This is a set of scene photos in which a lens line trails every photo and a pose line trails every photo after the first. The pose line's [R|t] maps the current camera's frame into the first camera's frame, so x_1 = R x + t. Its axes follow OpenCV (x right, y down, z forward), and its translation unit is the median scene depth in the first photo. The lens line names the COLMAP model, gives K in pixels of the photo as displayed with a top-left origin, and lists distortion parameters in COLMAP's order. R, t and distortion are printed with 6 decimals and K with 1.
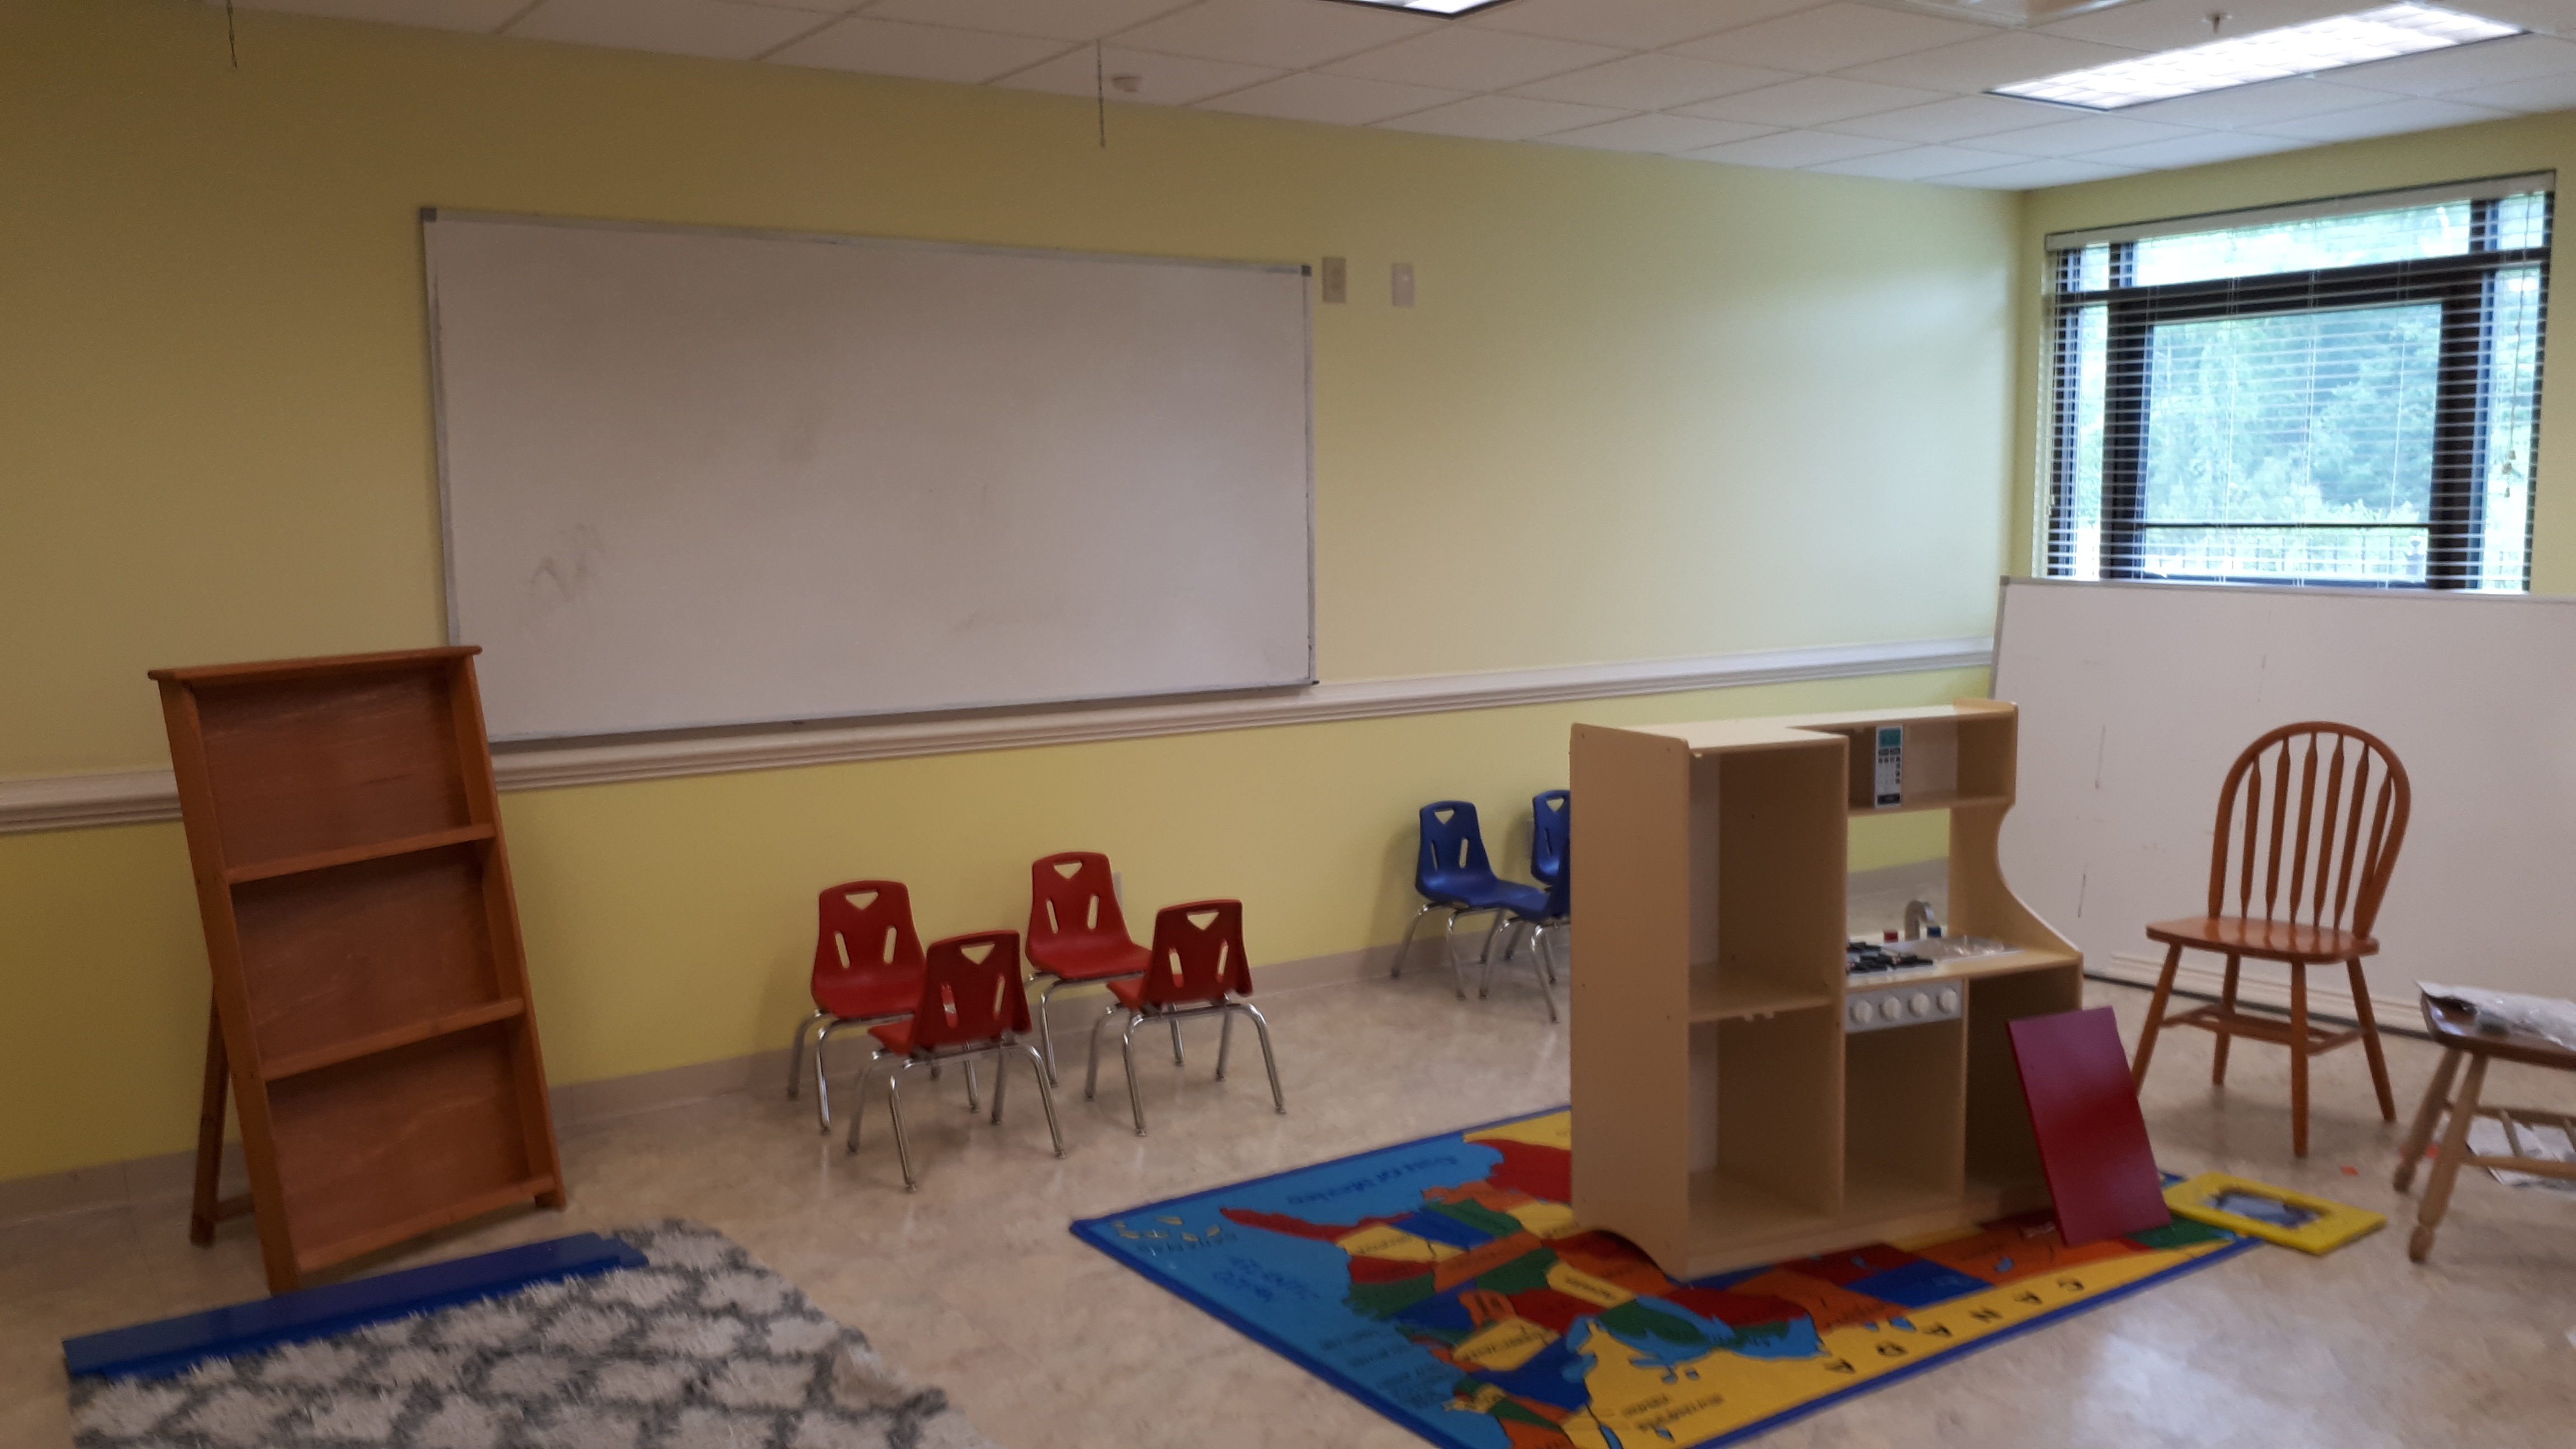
lens RADIAL K [[2064.1, 0, 1288.0], [0, 2064.1, 724.5], [0, 0, 1]] dist [0.007346, 0.002146]
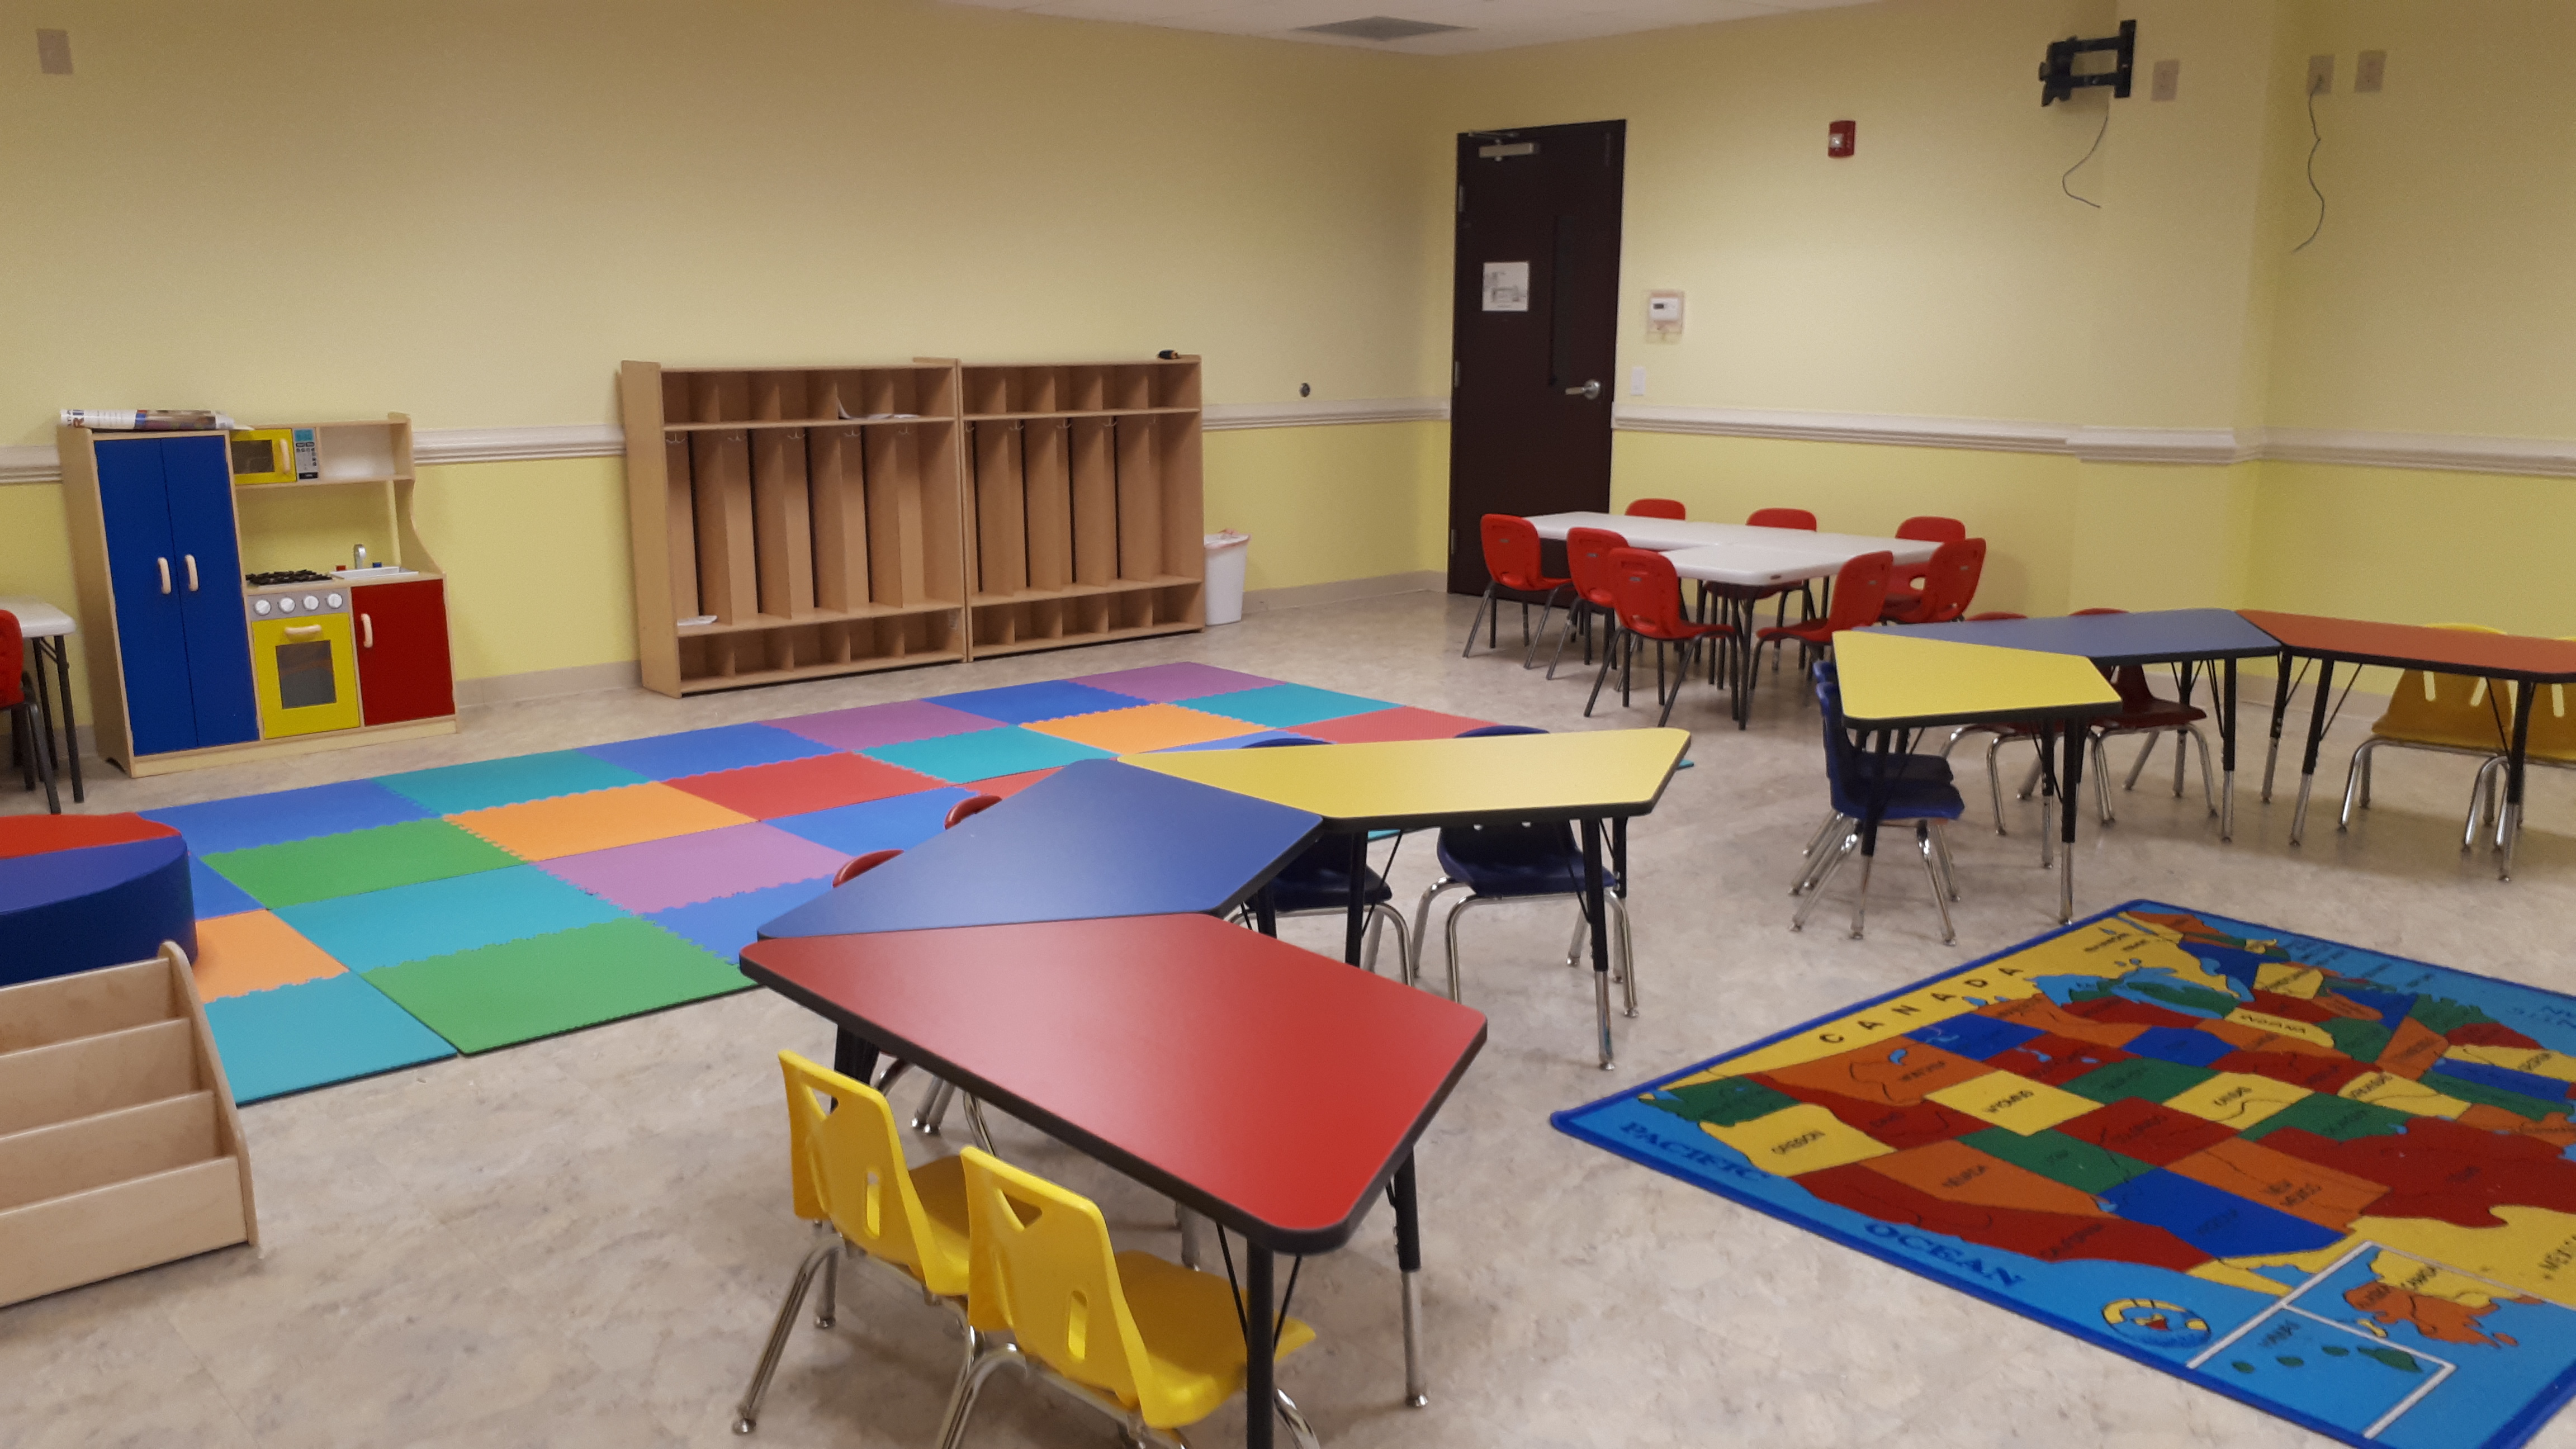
lens RADIAL K [[2050.3, 0, 1288.0], [0, 2050.3, 724.5], [0, 0, 1]] dist [0.012761, -0.001348]
pose [[-0.994807, 0.034973, -0.095578, 0.544867], [0.003435, 0.950109, 0.311899, -0.148898], [0.101717, 0.309951, -0.945296, 1.389930]]
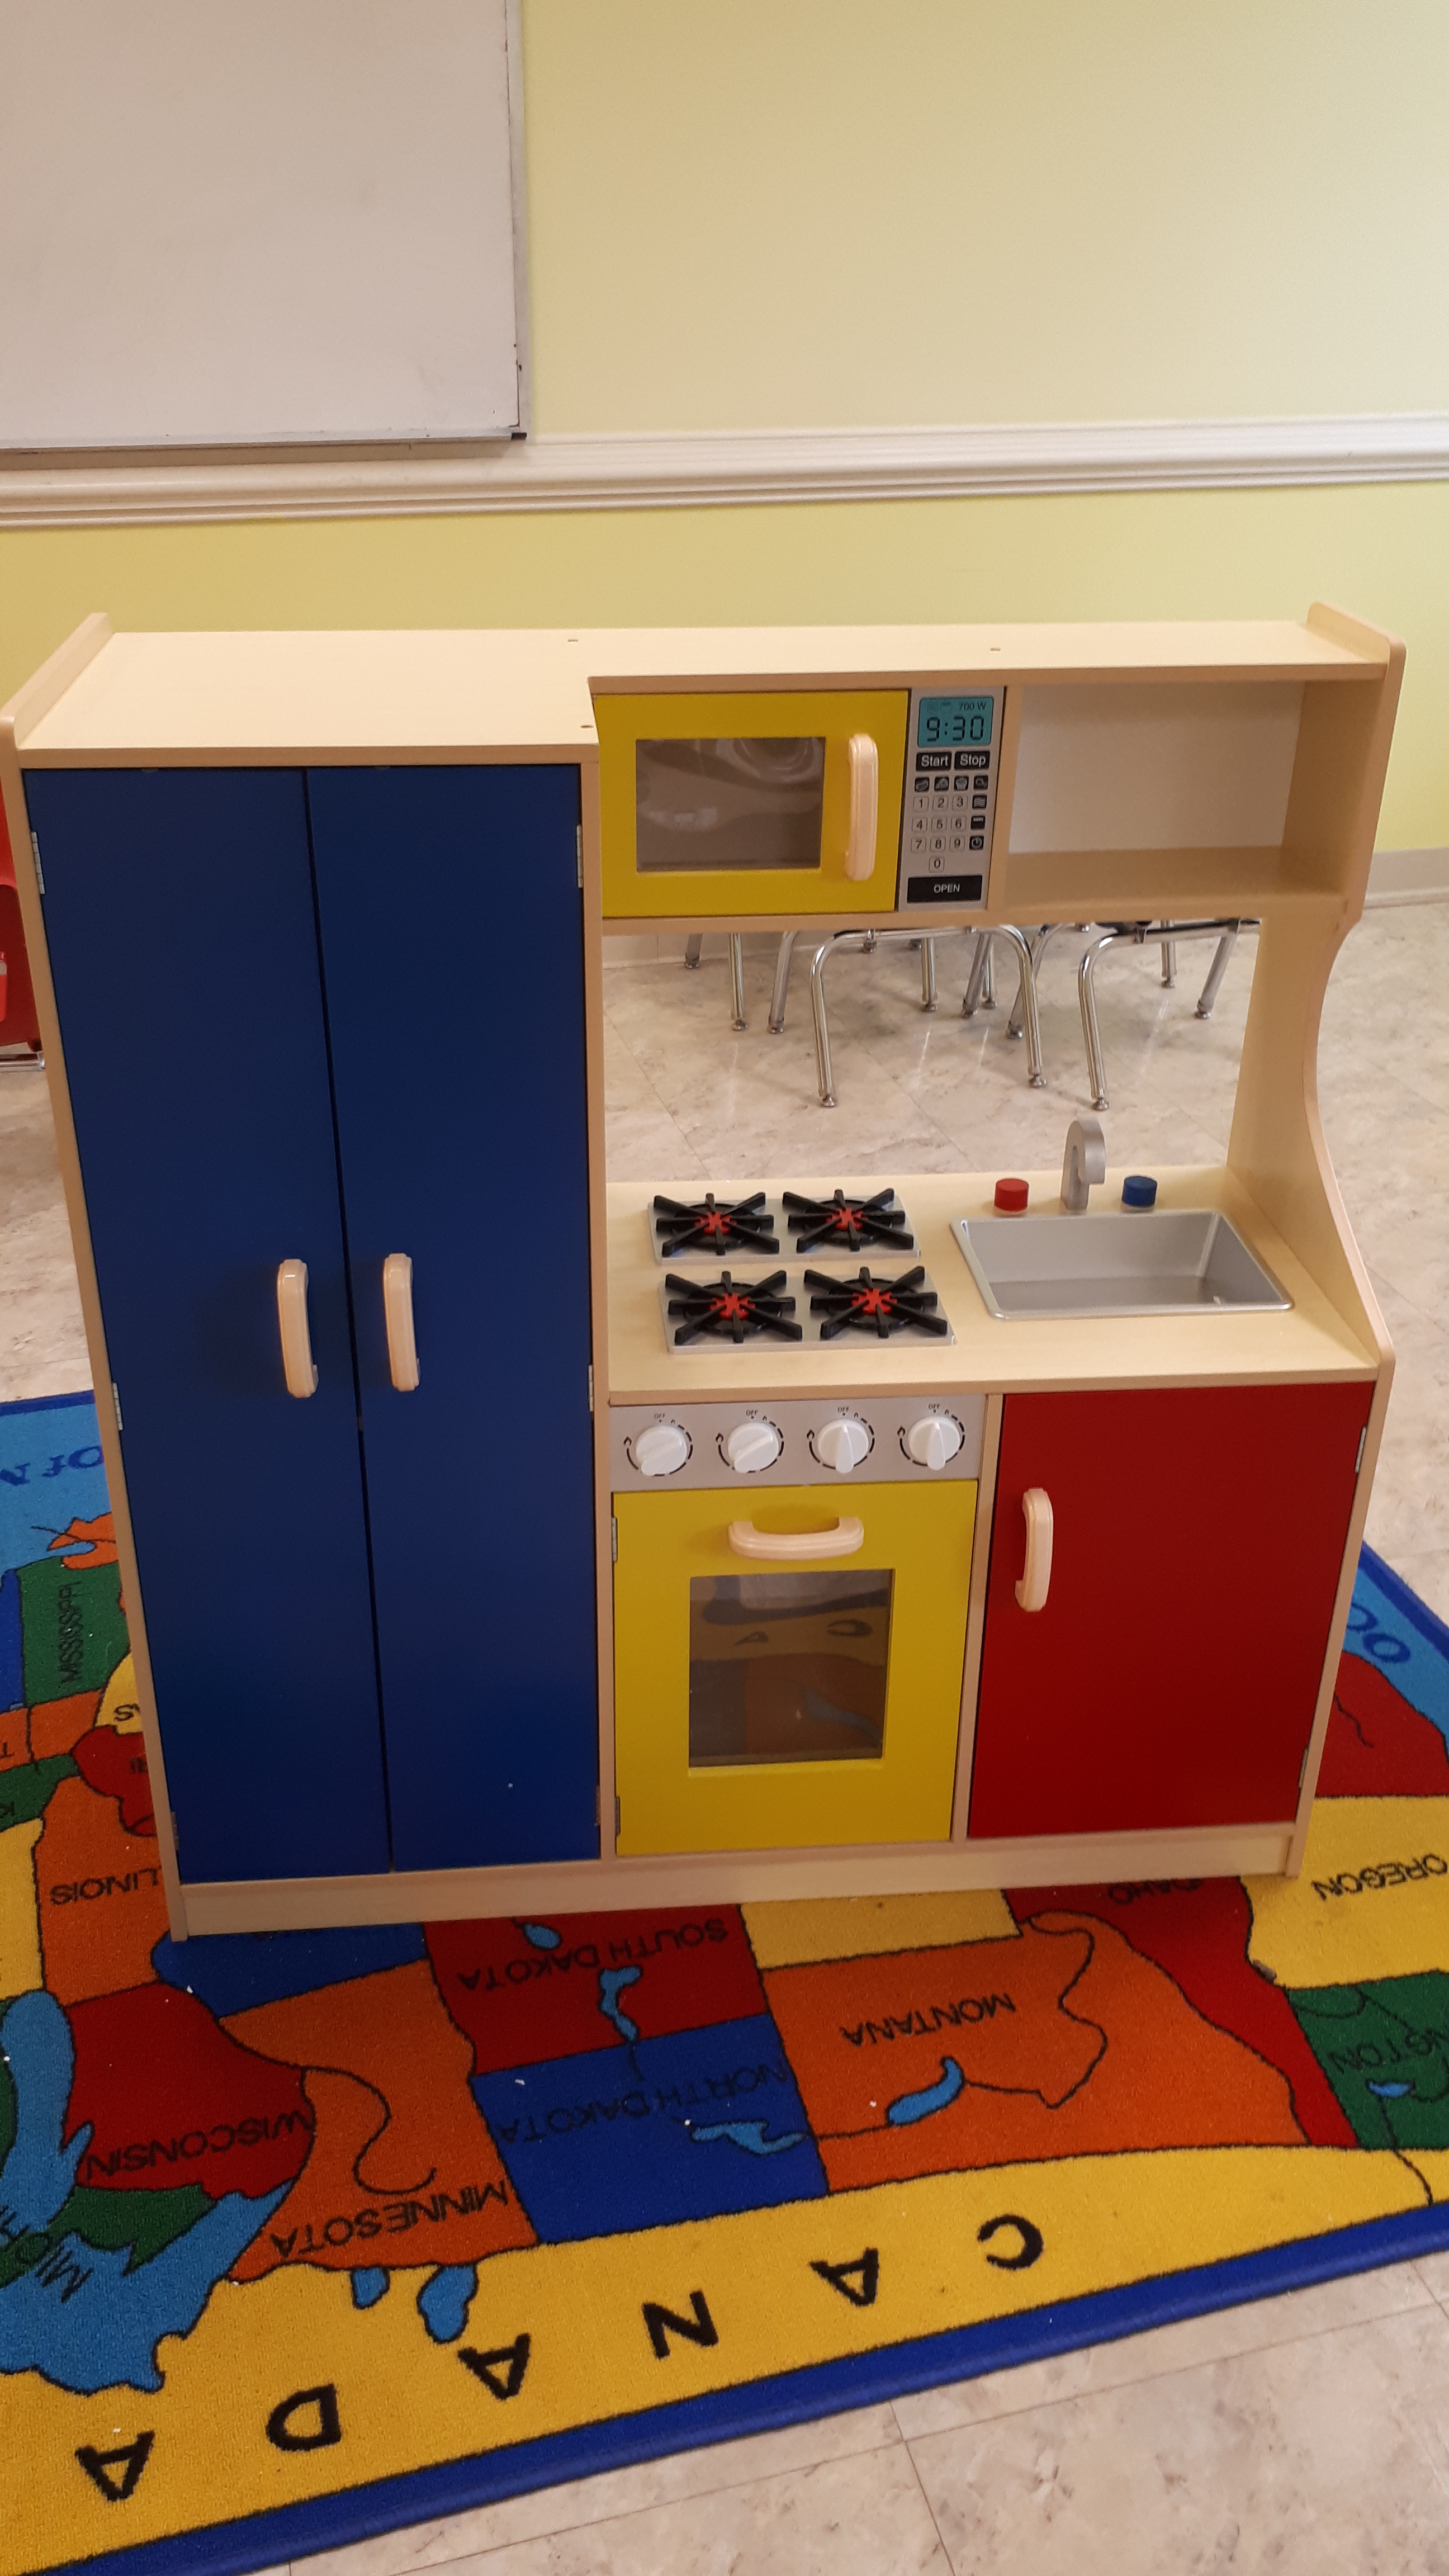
lens RADIAL K [[2050.3, 0, 724.5], [0, 2050.3, 1288.0], [0, 0, 1]] dist [0.012761, -0.001348]
pose [[0.944919, 0.162521, -0.284105, 0.298960], [-0.040374, 0.919259, 0.391576, -0.032739], [0.324806, -0.358537, 0.875187, 0.517021]]
